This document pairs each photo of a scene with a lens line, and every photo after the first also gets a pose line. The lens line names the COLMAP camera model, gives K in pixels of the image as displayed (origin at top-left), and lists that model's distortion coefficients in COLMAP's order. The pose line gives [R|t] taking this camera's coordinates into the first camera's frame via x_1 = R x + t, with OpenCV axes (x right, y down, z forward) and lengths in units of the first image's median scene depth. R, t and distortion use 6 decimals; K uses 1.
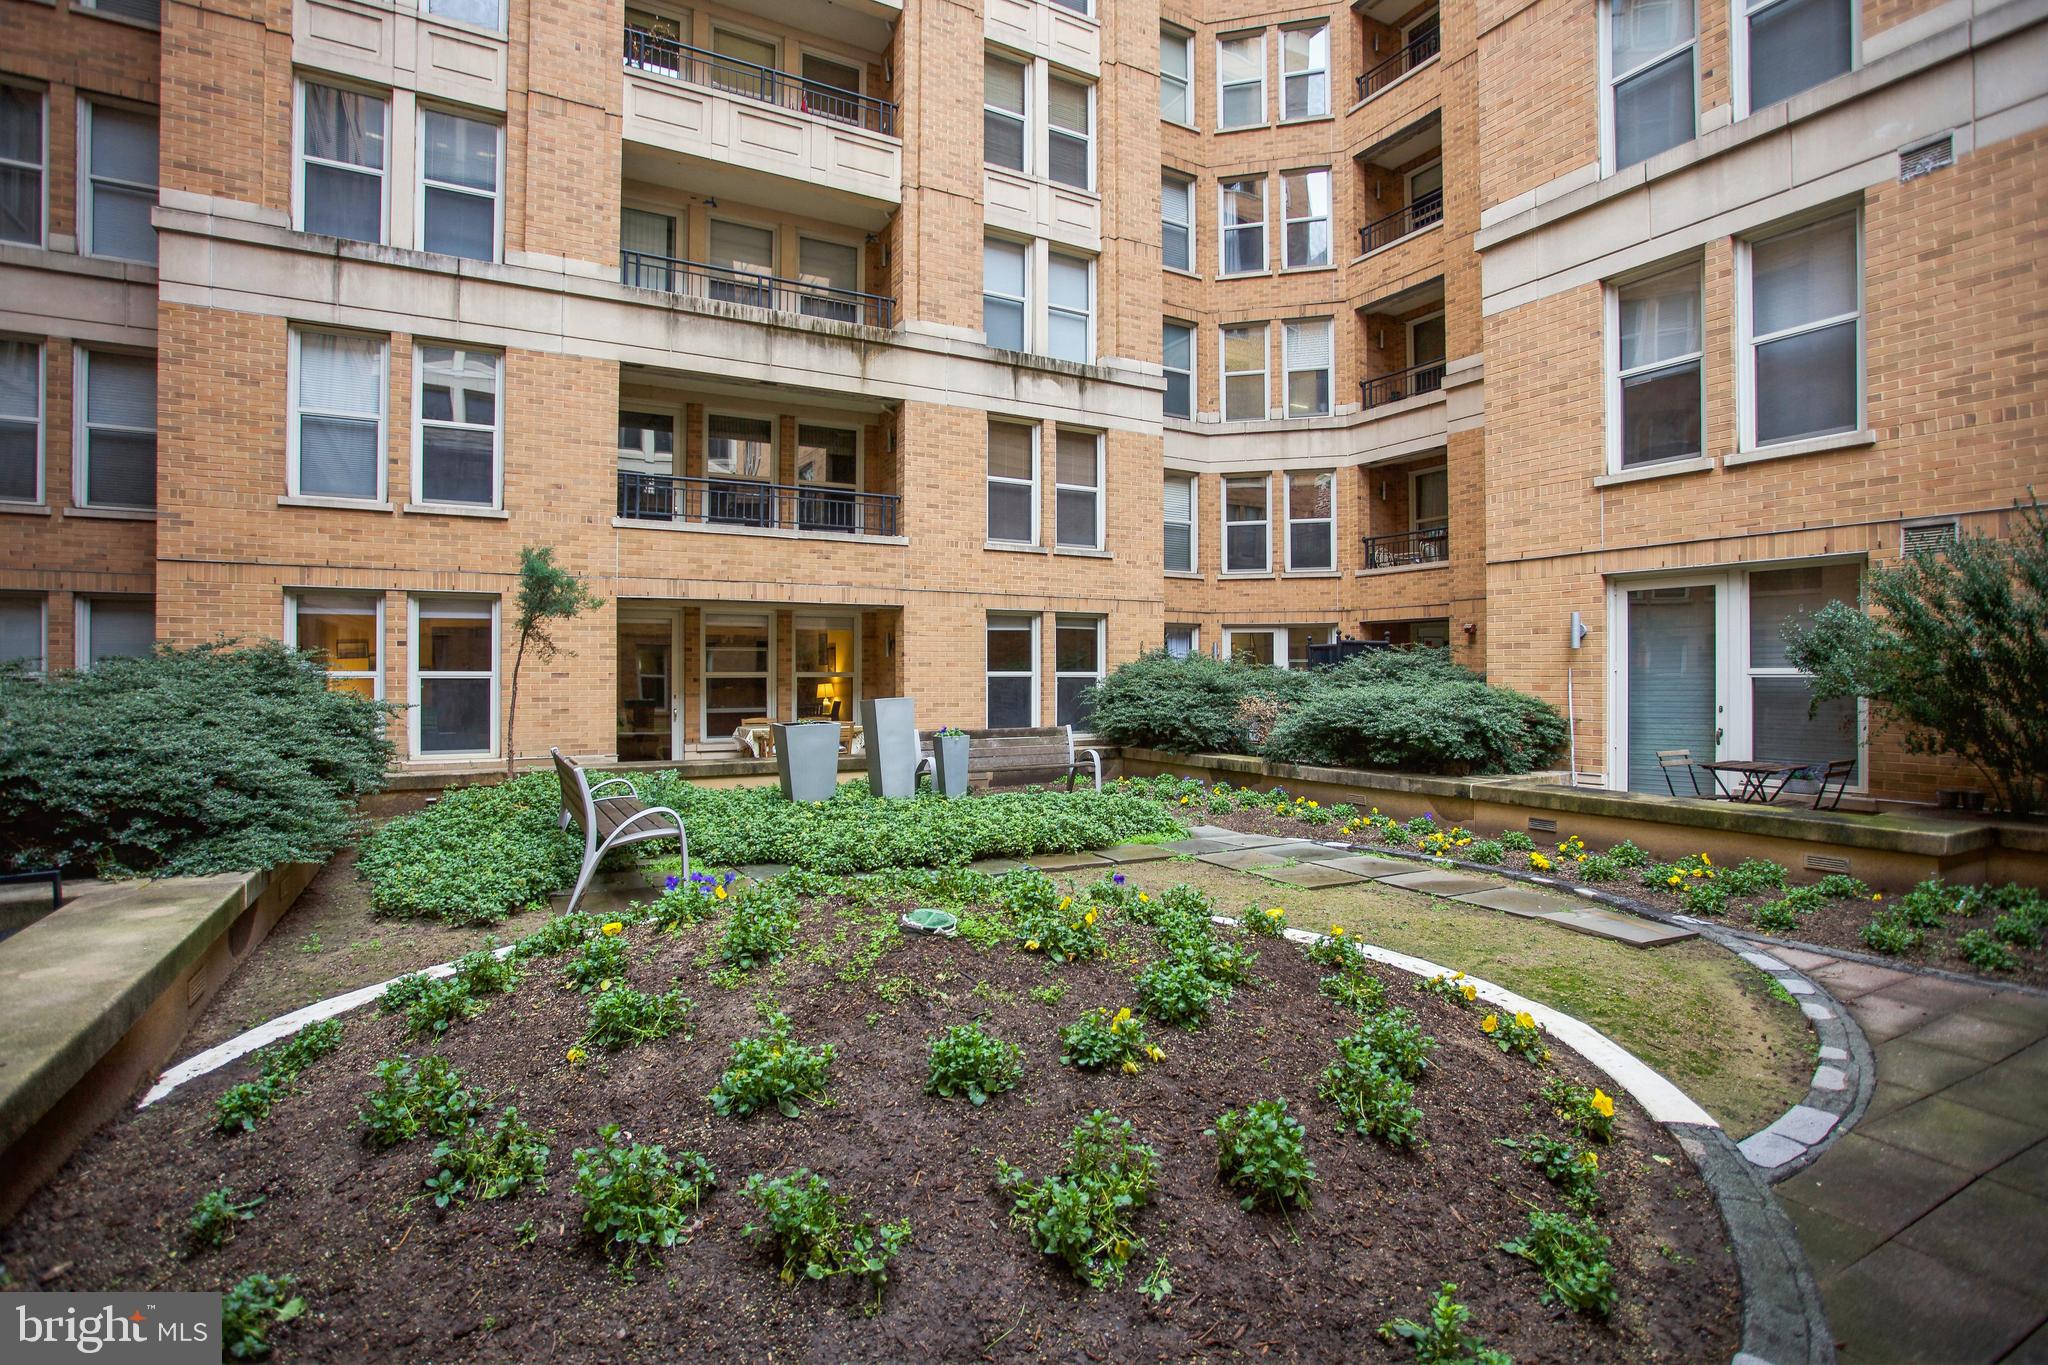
lens RADIAL K [[1004.1, 0, 1017.2], [0, 1004.1, 638.6], [0, 0, 1]] dist [-0.051726, 0.032325]
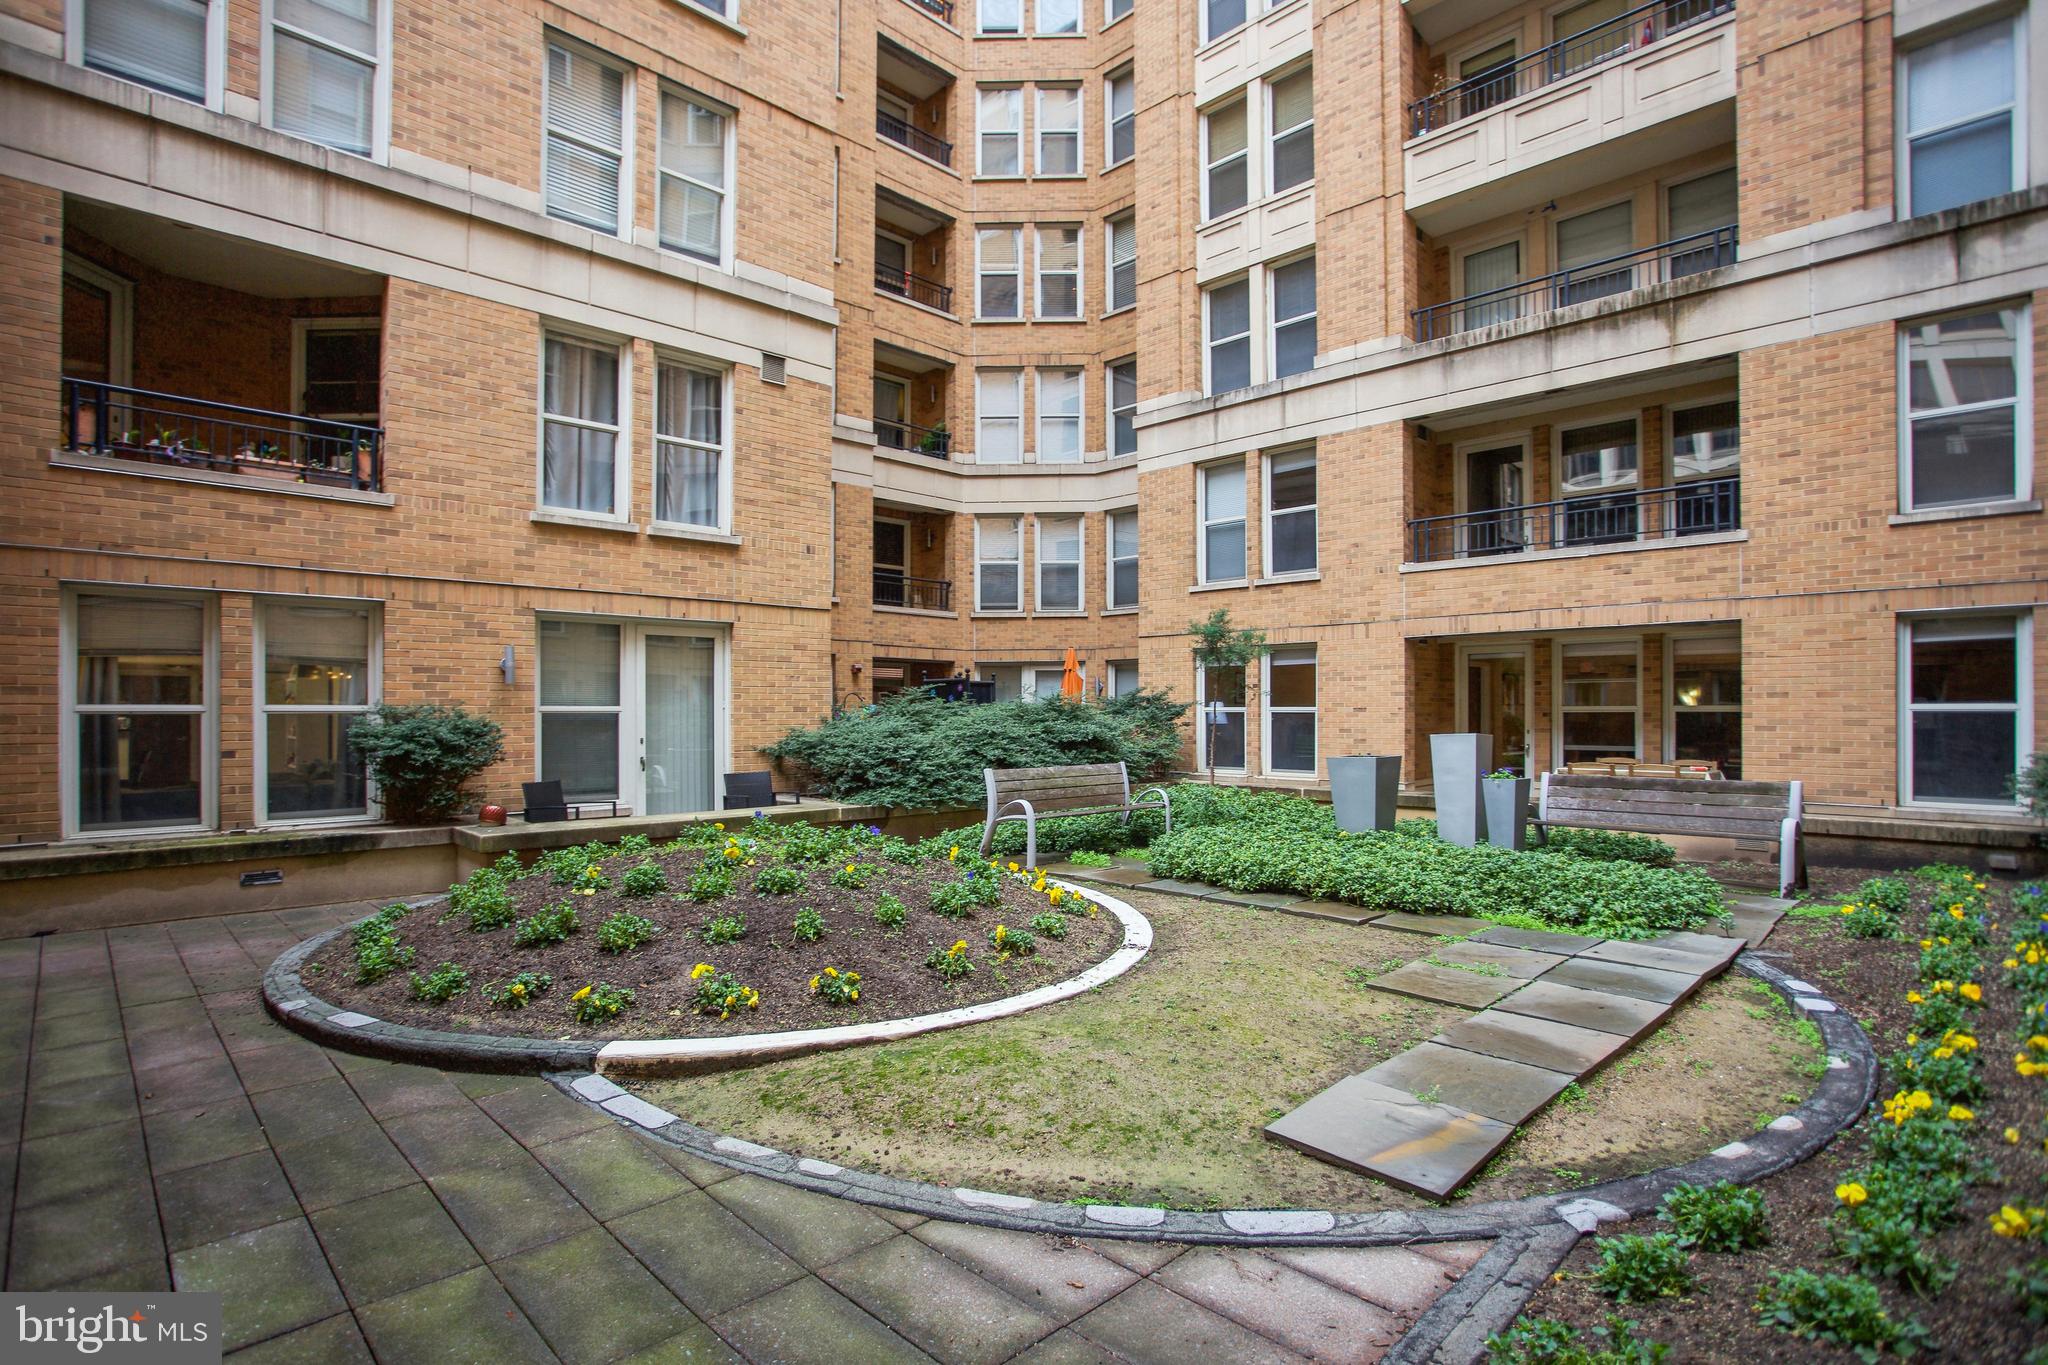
lens RADIAL K [[1007.4, 0, 1022.9], [0, 1007.4, 673.8], [0, 0, 1]] dist [-0.055940, 0.030514]
pose [[0.288900, -0.032243, -0.956816, 0.482165], [0.035053, 0.999119, -0.023084, 0.007536], [0.956717, -0.026871, 0.289776, 0.267168]]
